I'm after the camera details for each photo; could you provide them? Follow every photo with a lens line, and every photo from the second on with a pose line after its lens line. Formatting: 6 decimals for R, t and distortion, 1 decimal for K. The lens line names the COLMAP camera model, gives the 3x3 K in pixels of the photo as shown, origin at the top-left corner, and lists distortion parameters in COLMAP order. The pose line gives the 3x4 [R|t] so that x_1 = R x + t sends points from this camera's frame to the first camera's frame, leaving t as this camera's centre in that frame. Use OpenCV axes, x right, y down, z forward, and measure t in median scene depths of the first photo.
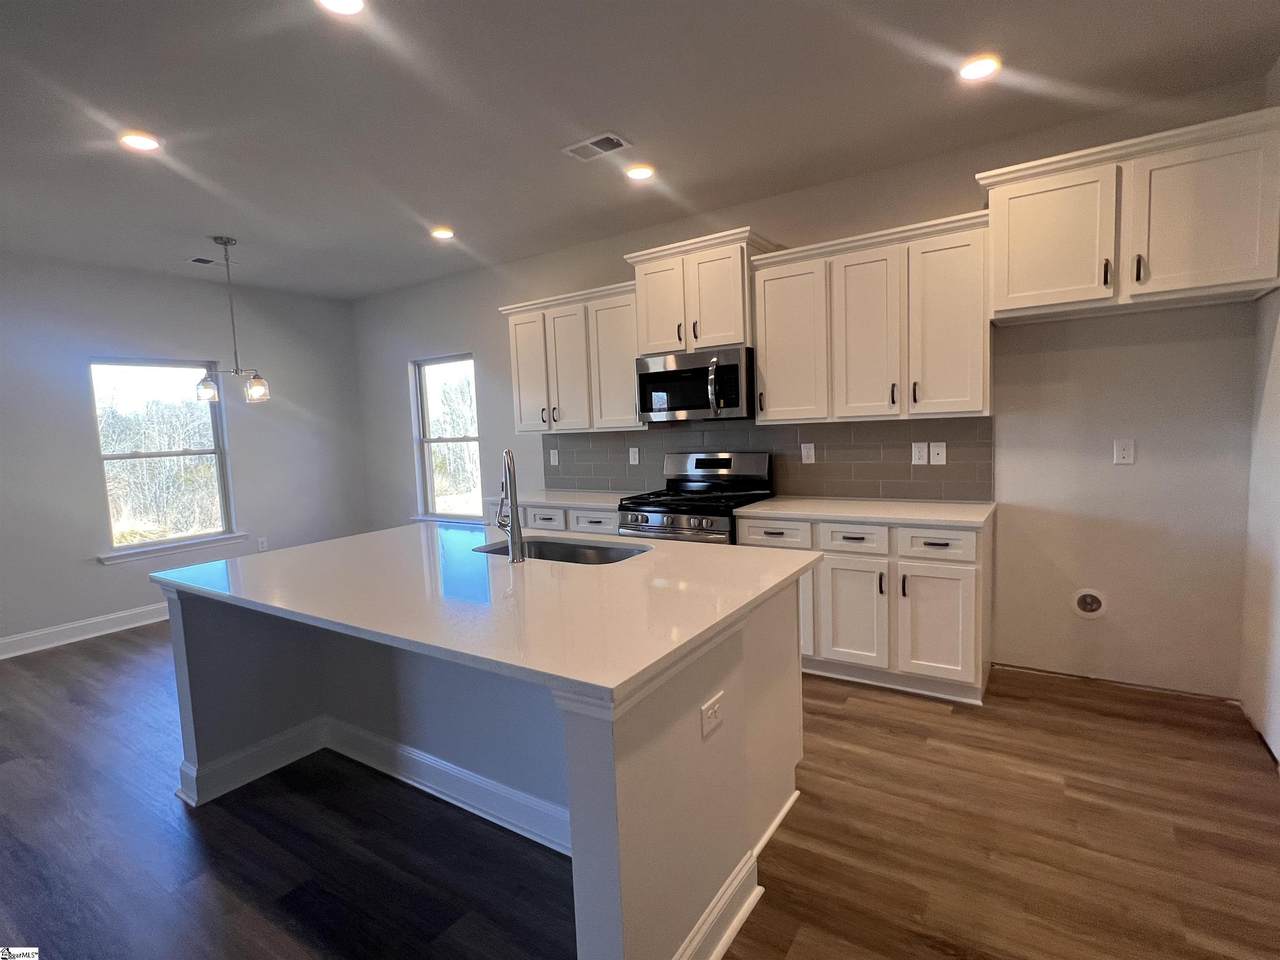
lens RADIAL K [[645.1, 0, 640.0], [0, 645.1, 480.0], [0, 0, 1]] dist [-0.003300, -0.000517]
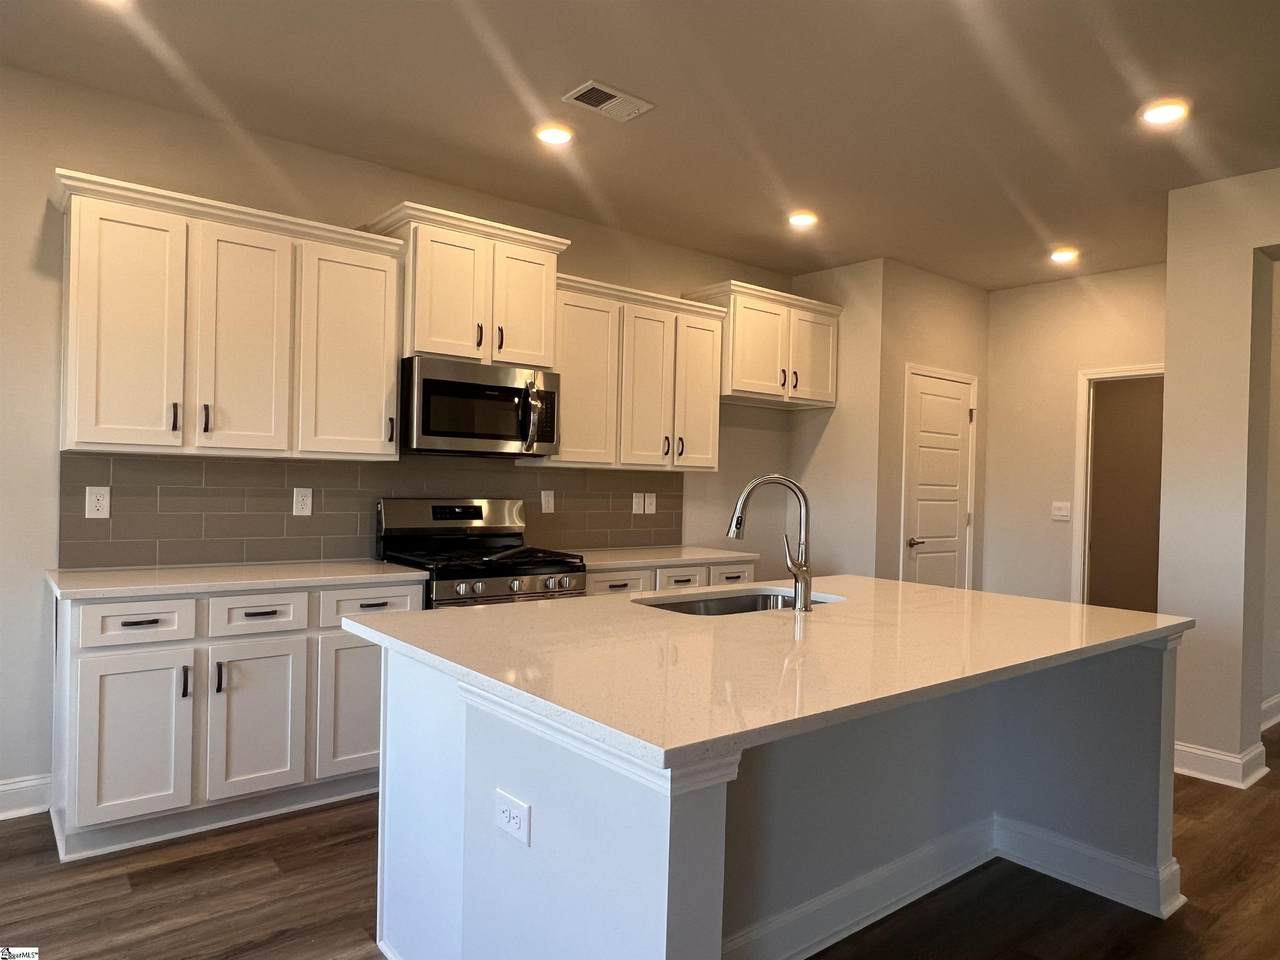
lens RADIAL K [[824.0, 0, 640.0], [0, 824.0, 480.0], [0, 0, 1]] dist [-0.003984, -0.000871]
pose [[0.302982, 0.039227, 0.952188, -0.773614], [0.023359, 0.998547, -0.048570, -0.012450], [-0.952710, 0.036958, 0.301626, 0.532571]]
